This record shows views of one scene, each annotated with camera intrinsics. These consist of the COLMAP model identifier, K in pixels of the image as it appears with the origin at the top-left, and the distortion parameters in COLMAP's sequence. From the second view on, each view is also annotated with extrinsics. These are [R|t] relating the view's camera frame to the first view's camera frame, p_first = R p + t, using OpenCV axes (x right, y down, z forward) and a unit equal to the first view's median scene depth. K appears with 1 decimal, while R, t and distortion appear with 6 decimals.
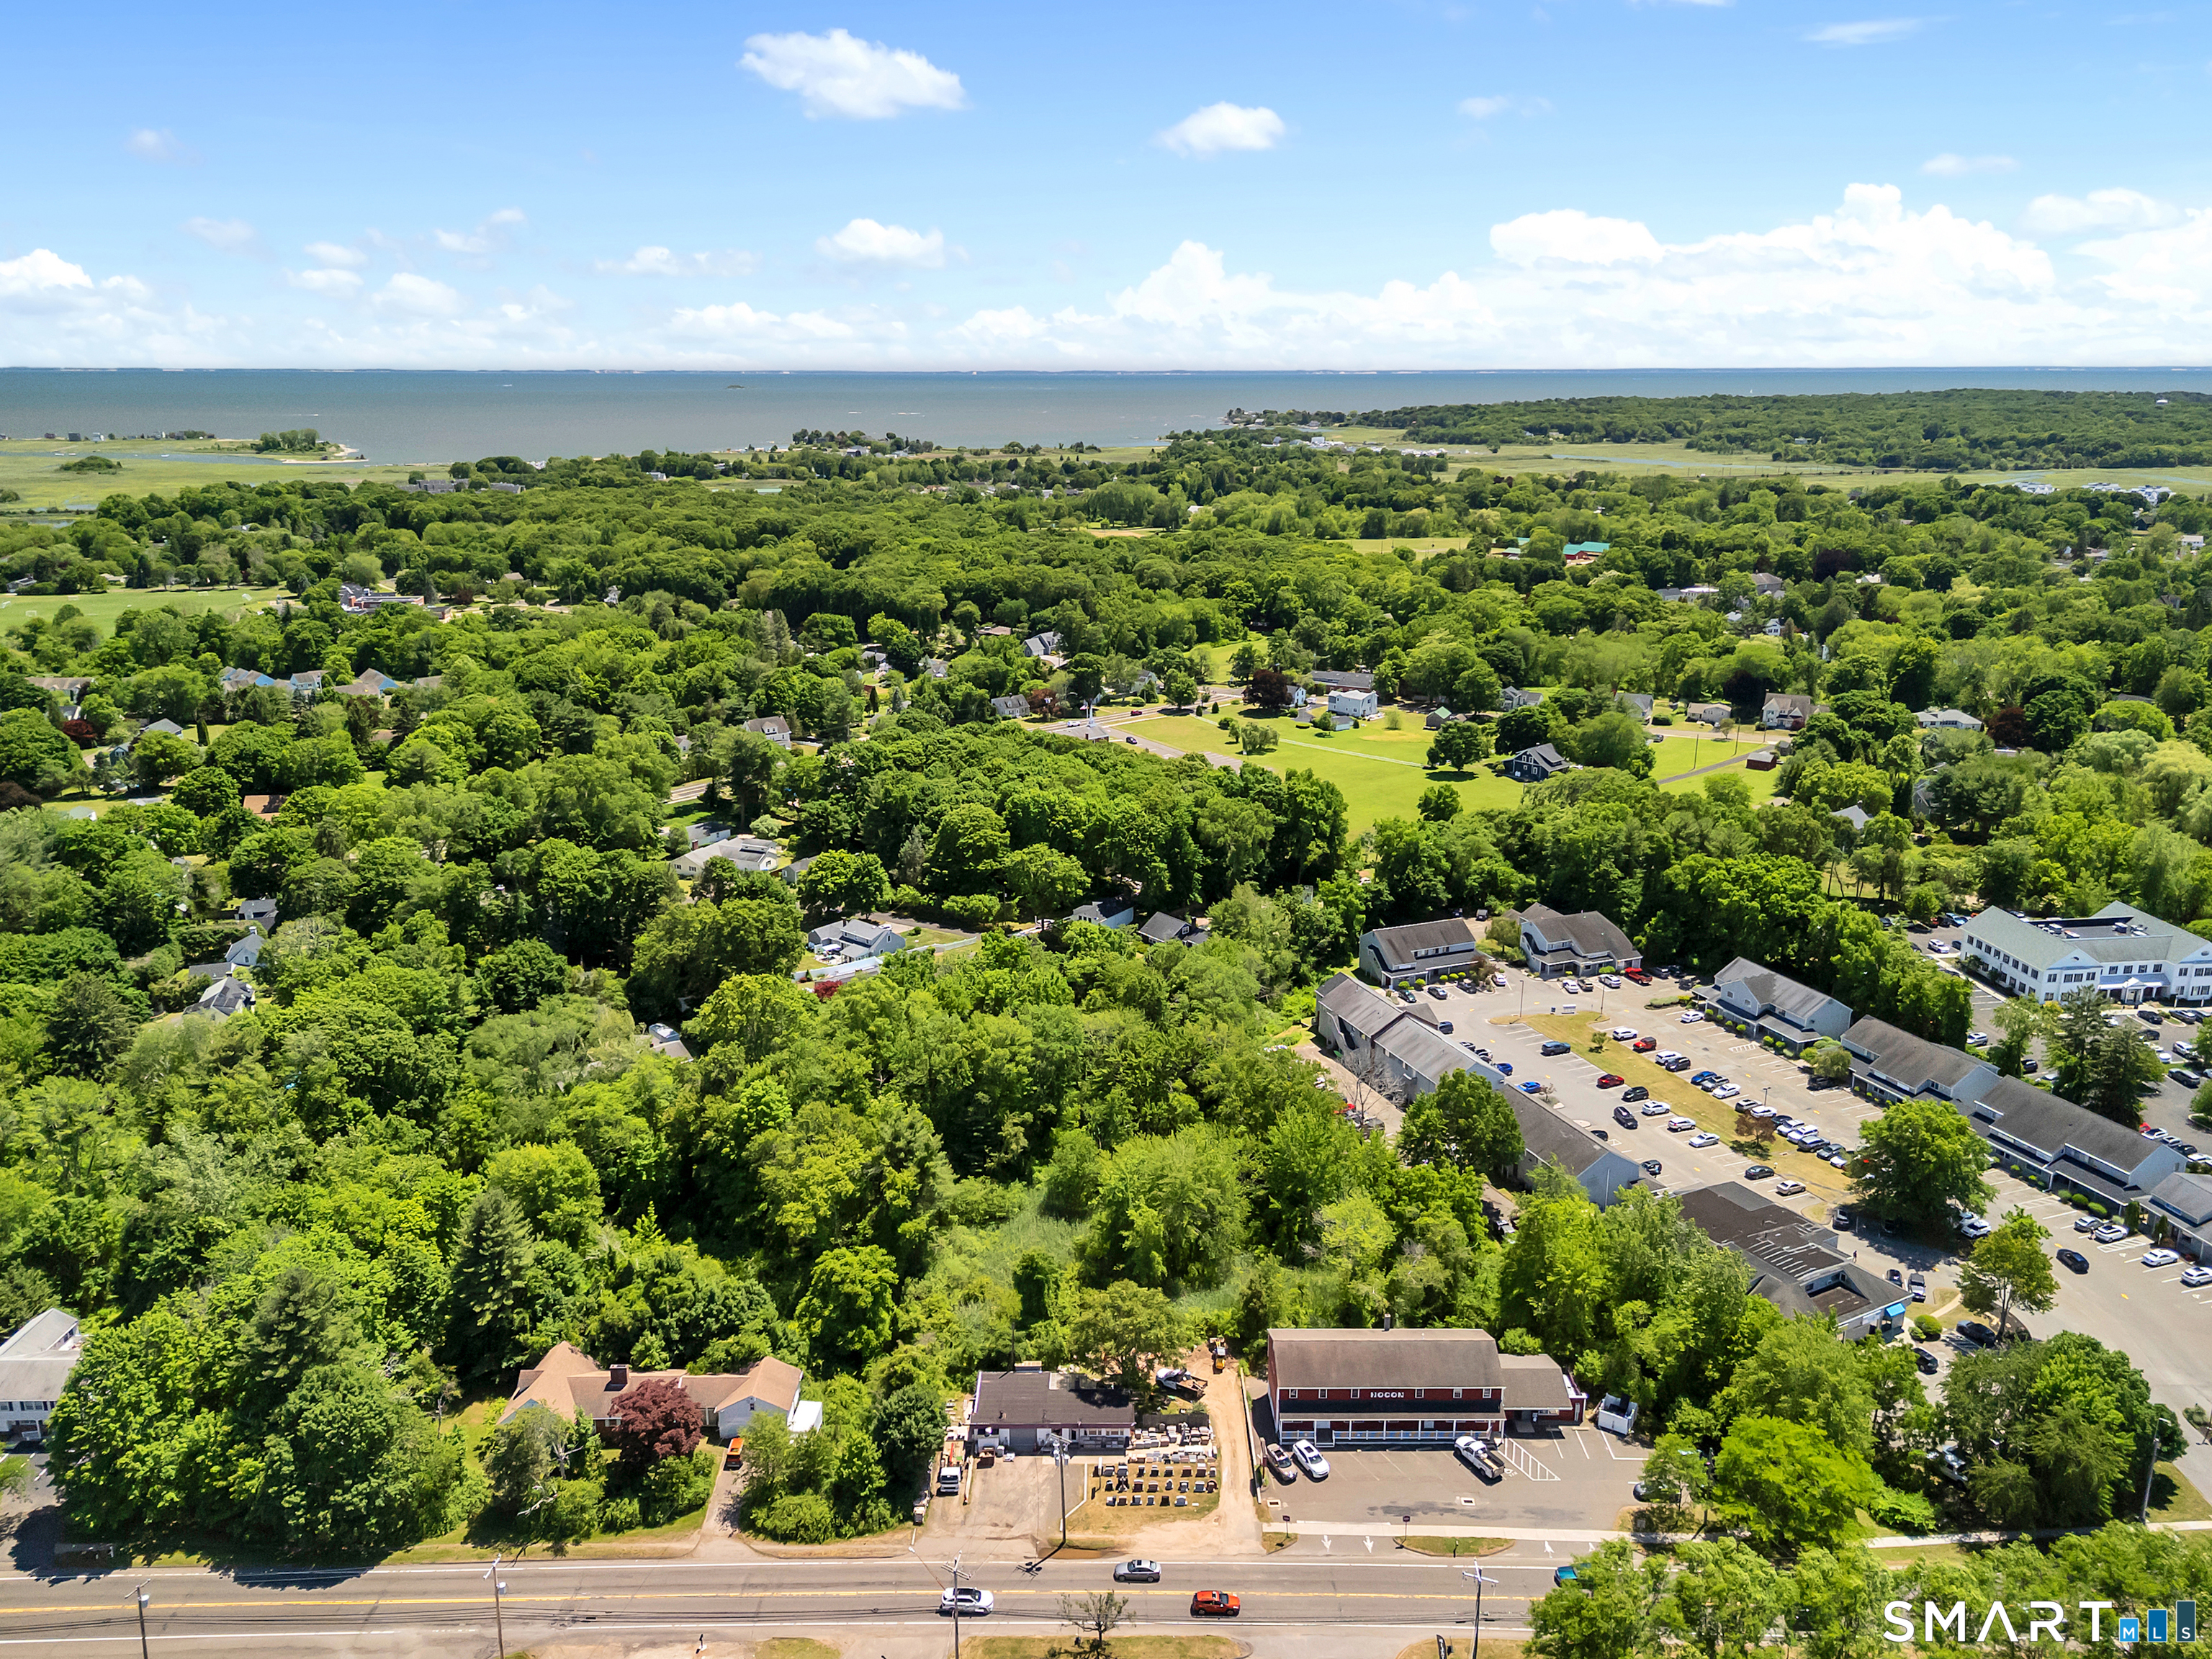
lens RADIAL K [[1608.0, 0, 1104.7], [0, 1608.0, 823.2], [0, 0, 1]] dist [0.077779, -0.080516]
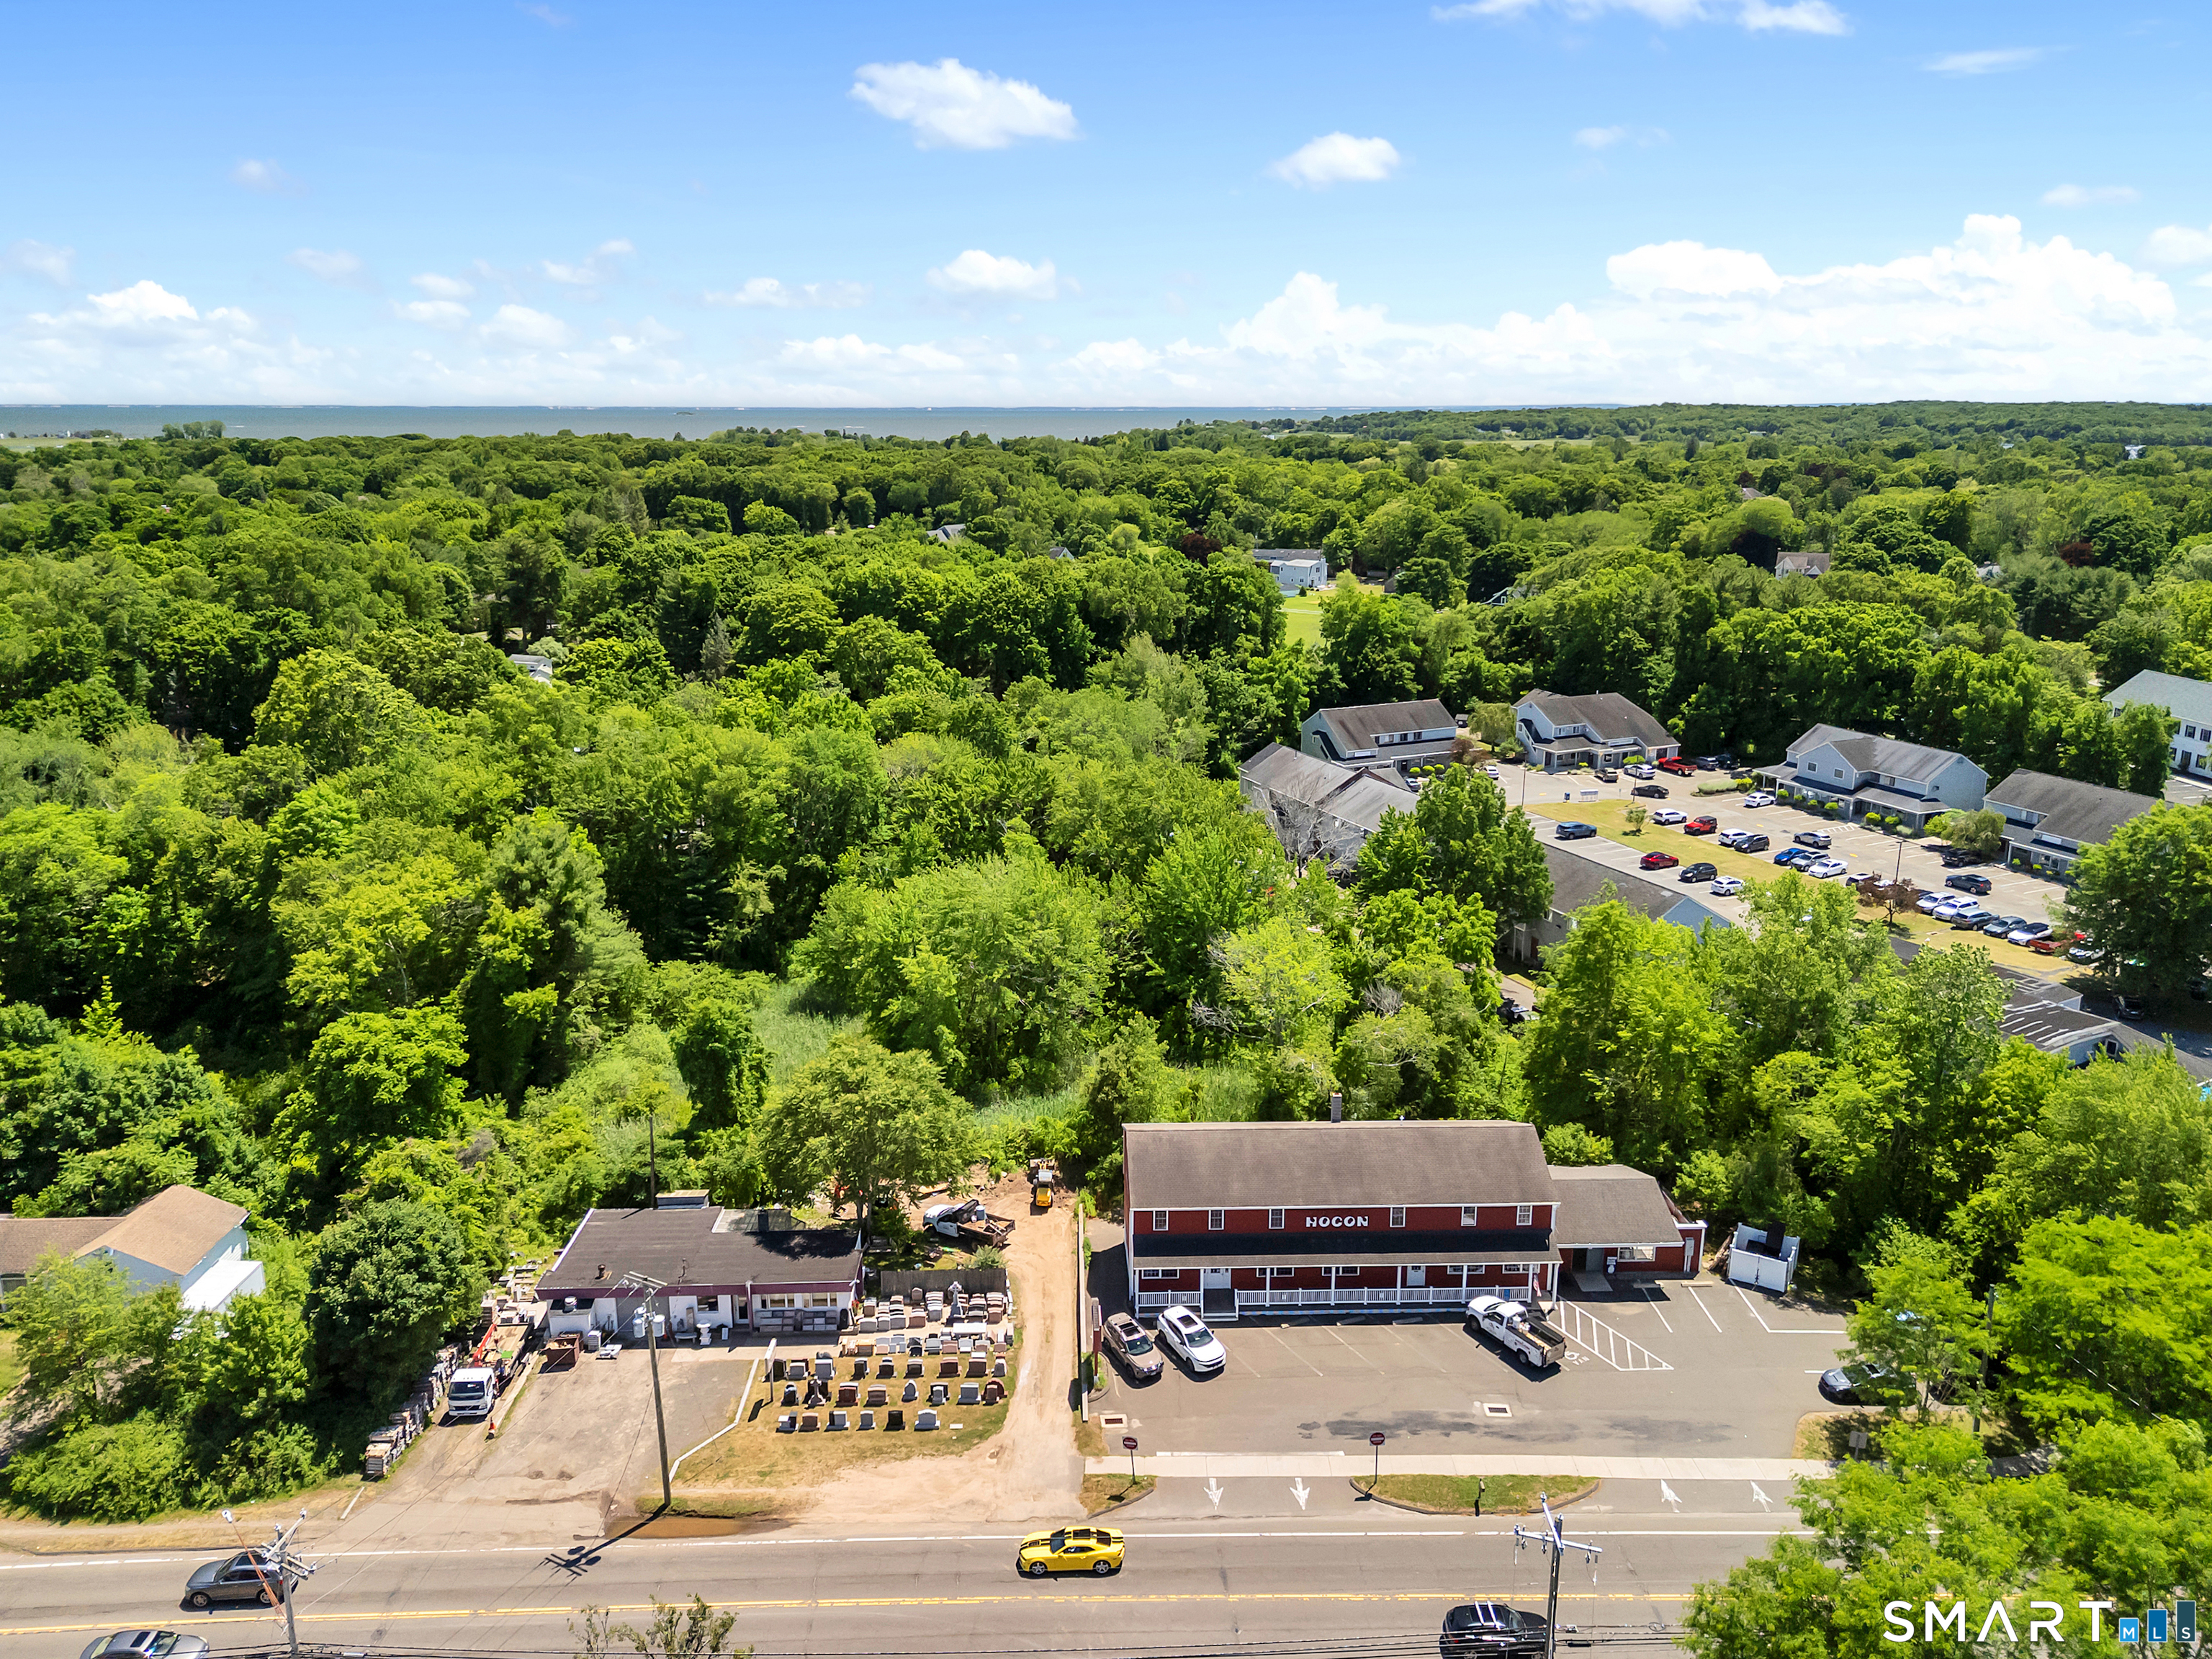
lens RADIAL K [[1608.0, 0, 1104.7], [0, 1608.0, 823.2], [0, 0, 1]] dist [0.077779, -0.080516]
pose [[0.999599, -0.007094, 0.027427, 0.066230], [0.007602, 0.999801, -0.018453, 0.181277], [-0.027290, 0.018654, 0.999453, 0.370218]]
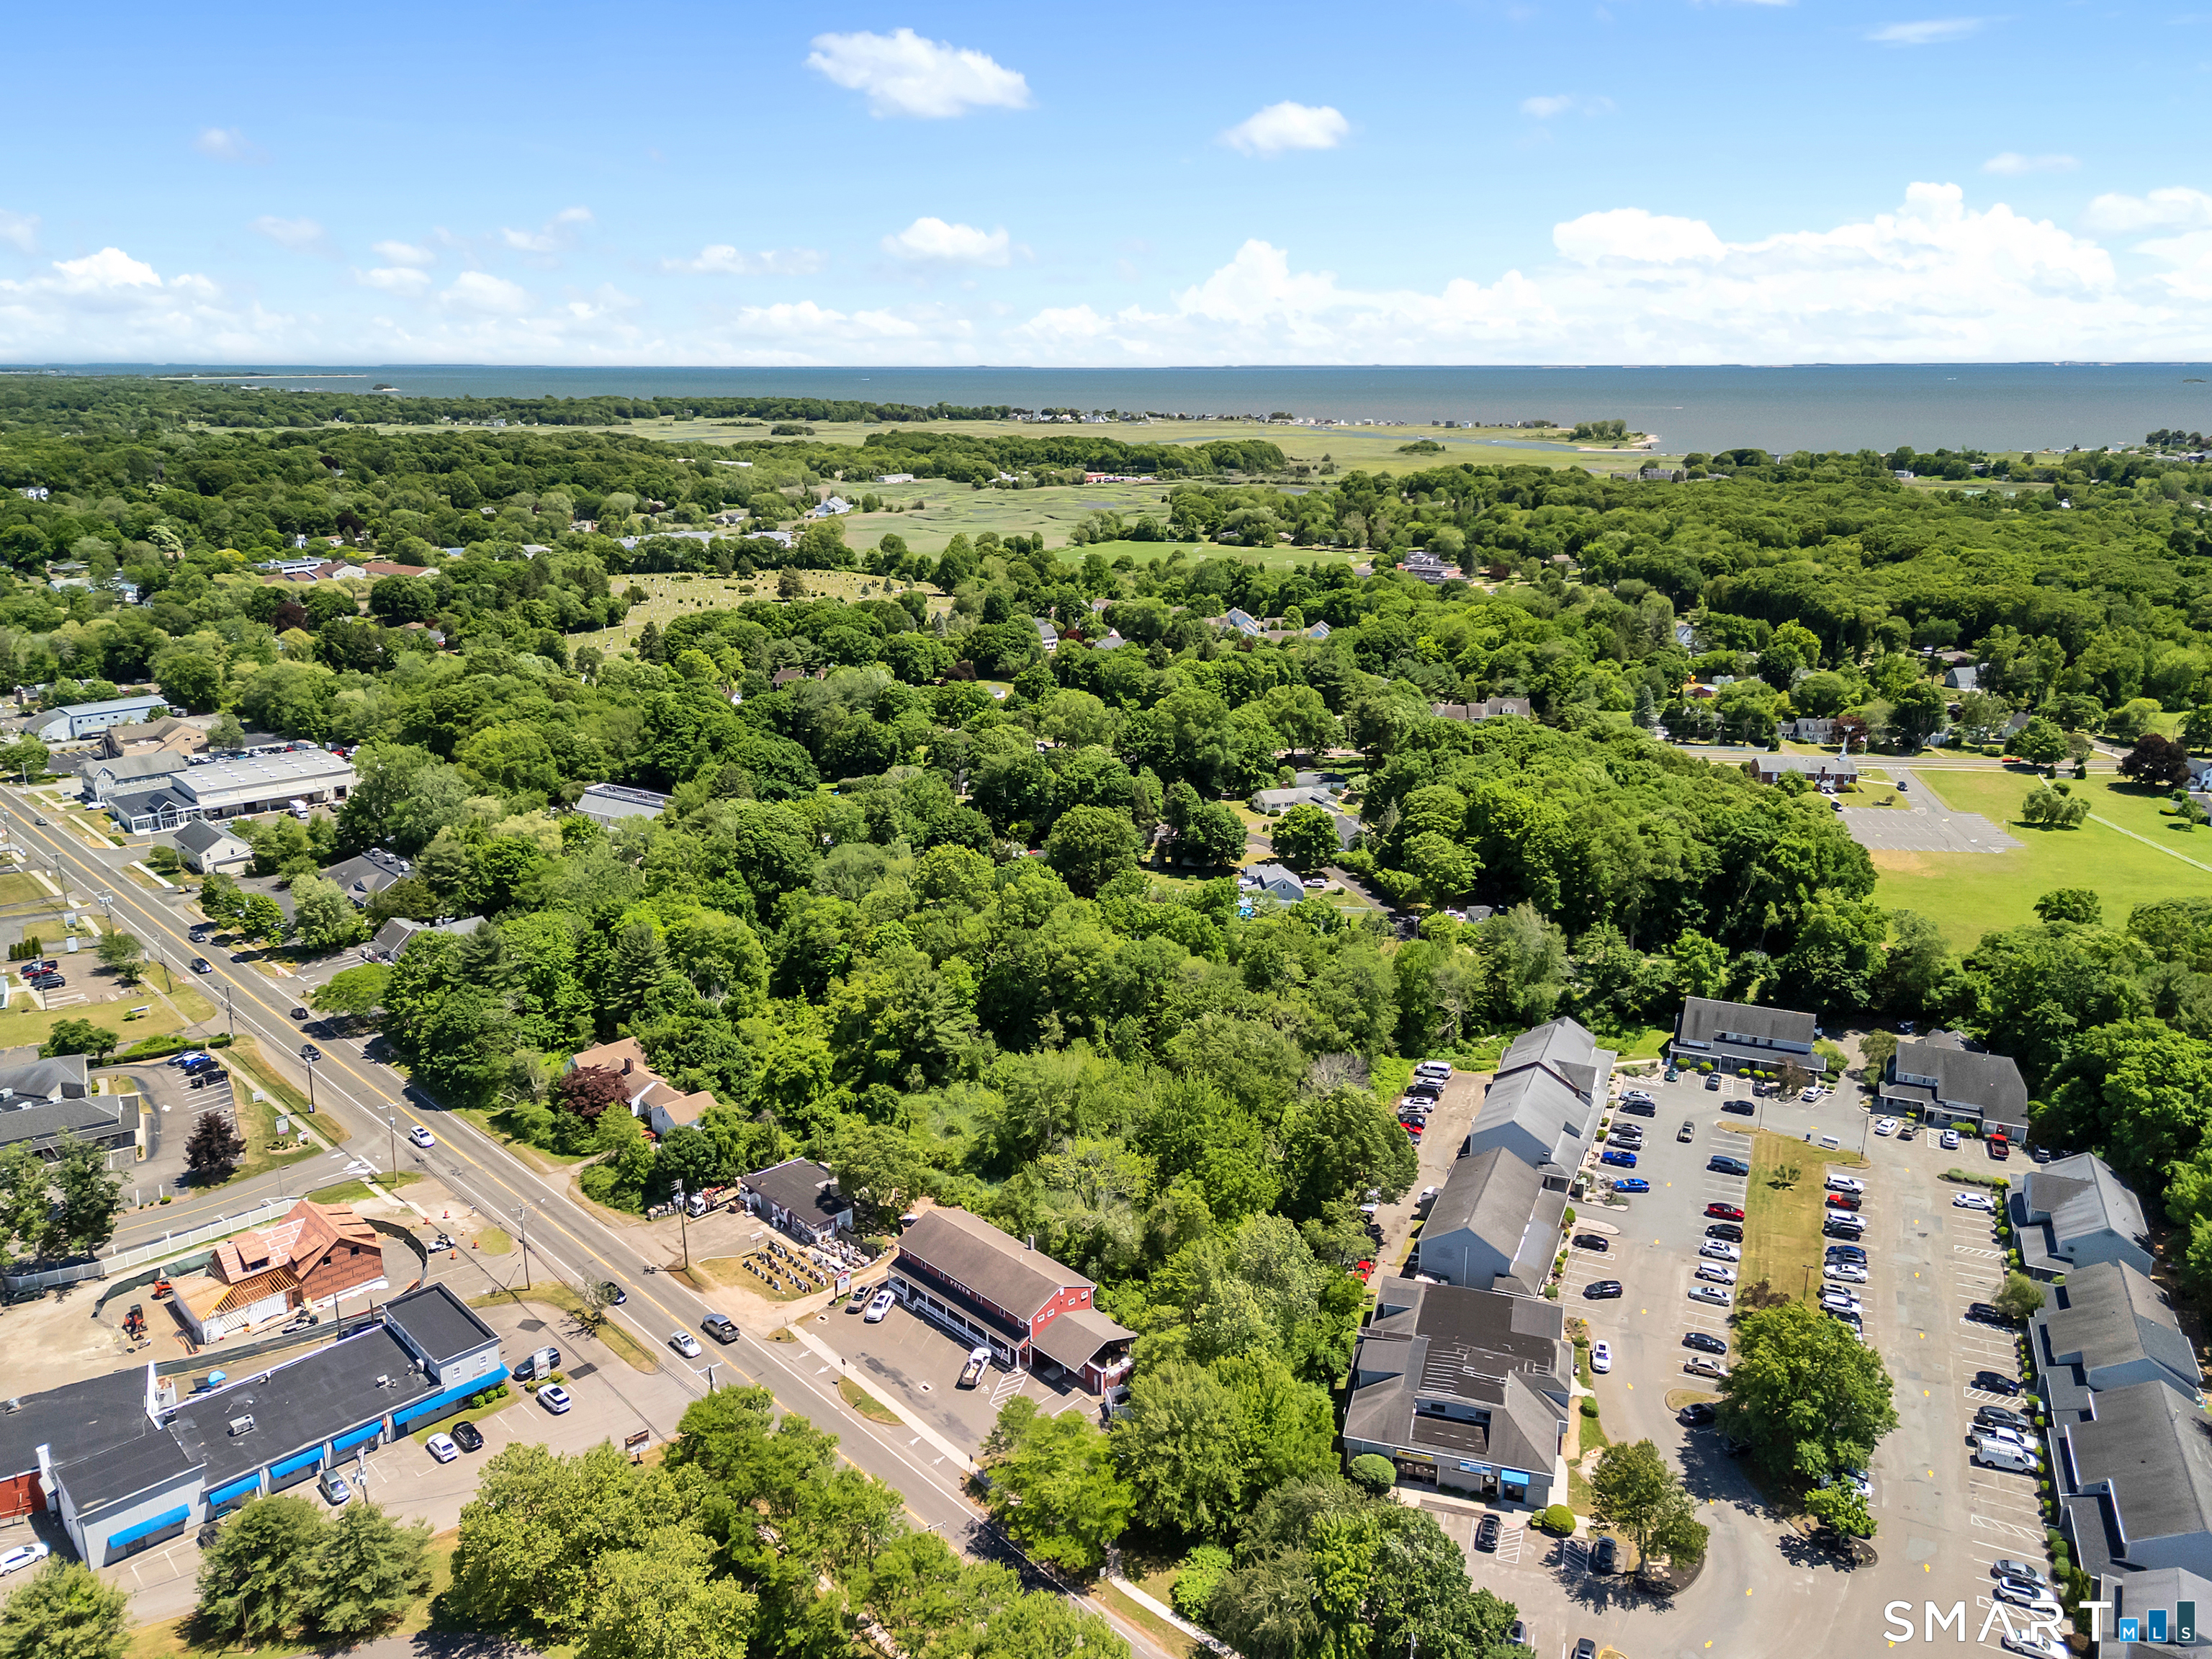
lens RADIAL K [[1608.2, 0, 1111.0], [0, 1608.2, 825.9], [0, 0, 1]] dist [0.113354, -0.179136]
pose [[0.702108, 0.196493, -0.684423, 0.732451], [-0.193500, 0.977653, 0.082176, -0.048940], [0.685275, 0.074740, 0.724439, 0.198326]]
